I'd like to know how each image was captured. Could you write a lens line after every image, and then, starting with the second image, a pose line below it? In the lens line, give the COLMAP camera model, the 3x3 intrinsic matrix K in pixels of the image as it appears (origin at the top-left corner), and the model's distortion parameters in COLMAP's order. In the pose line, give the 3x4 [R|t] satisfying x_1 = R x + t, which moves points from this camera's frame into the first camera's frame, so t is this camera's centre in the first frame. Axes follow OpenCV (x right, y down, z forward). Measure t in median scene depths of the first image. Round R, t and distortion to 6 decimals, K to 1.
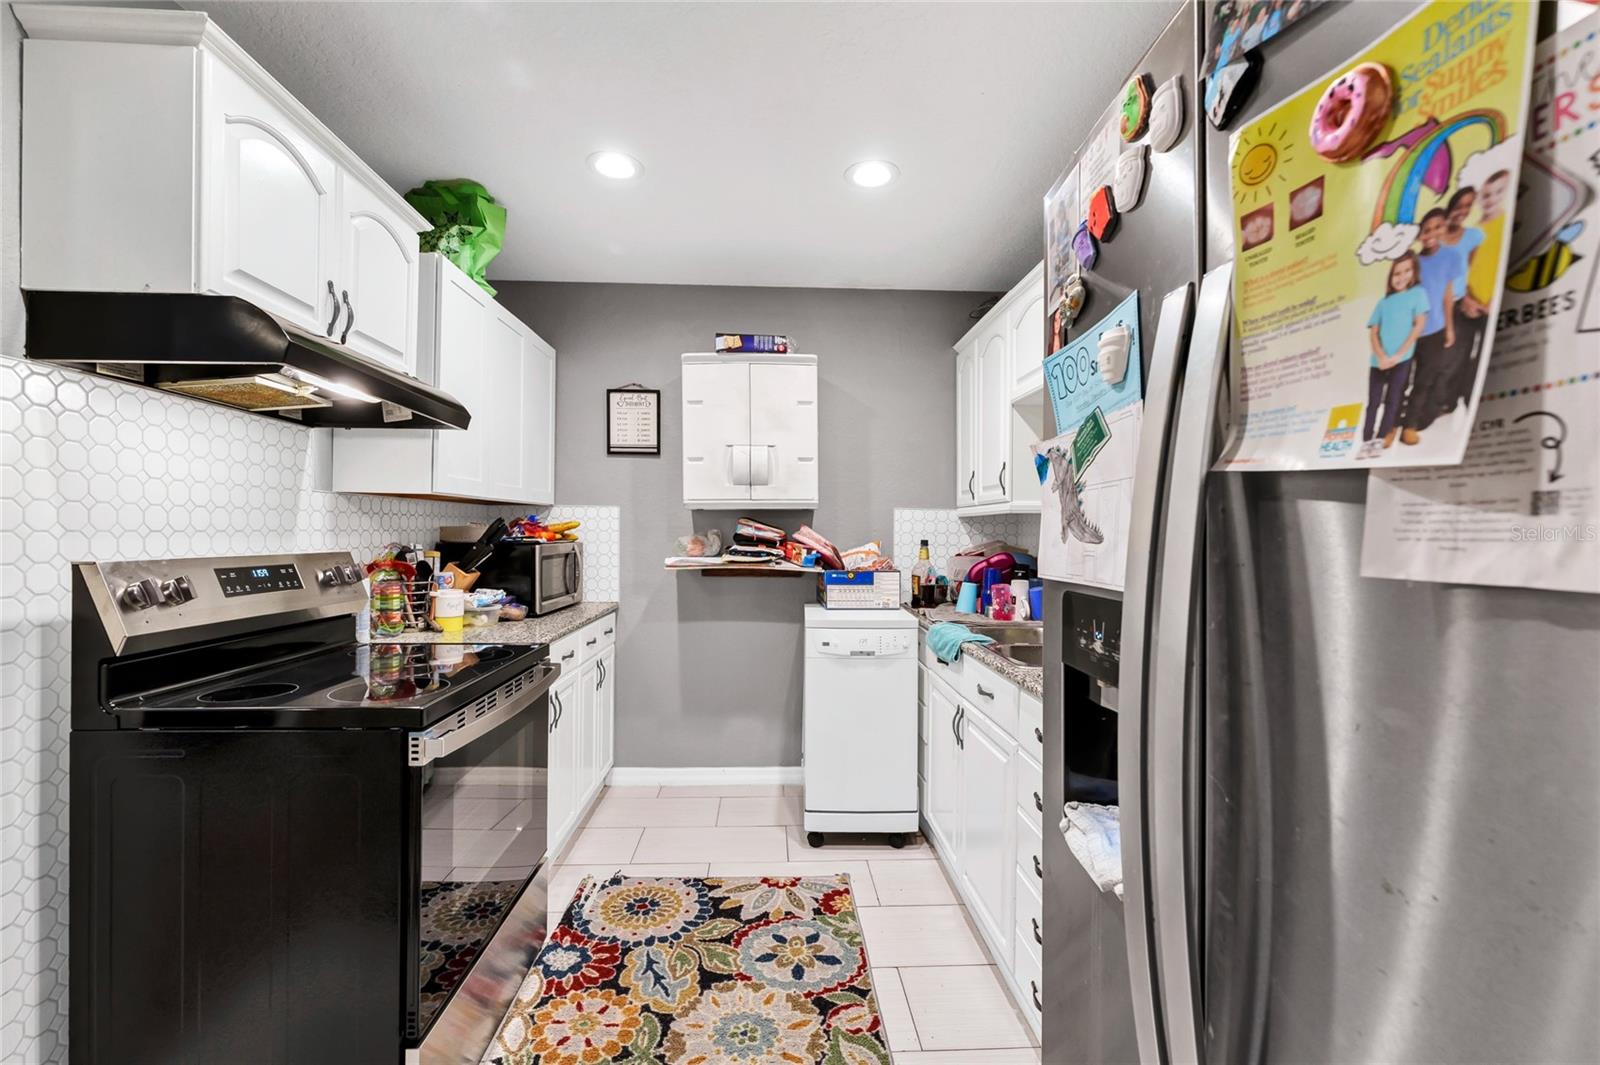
lens RADIAL K [[665.6, 0, 788.3], [0, 665.6, 532.1], [0, 0, 1]] dist [-0.000375, -0.000546]
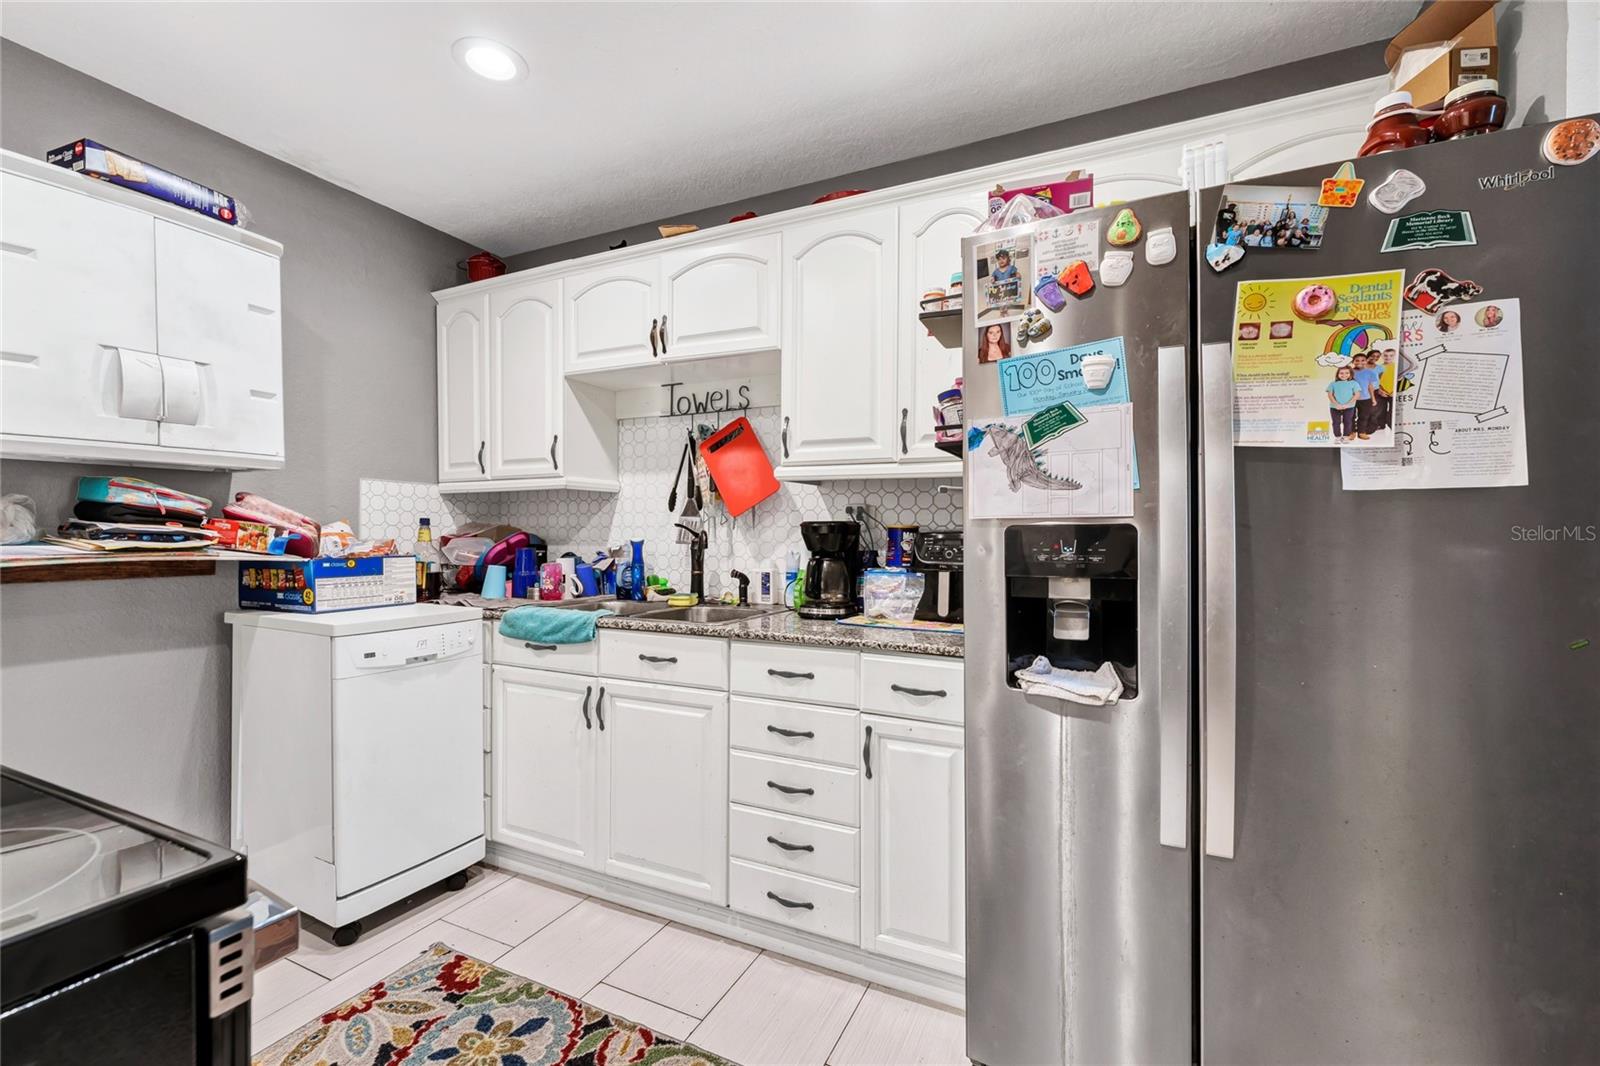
lens RADIAL K [[665.6, 0, 788.3], [0, 665.6, 532.6], [0, 0, 1]] dist [-0.000375, -0.000546]
pose [[0.475418, -0.003027, 0.879755, -0.442705], [0.001778, 0.999995, 0.002480, 0.040941], [-0.879758, 0.000385, 0.475421, 0.308523]]
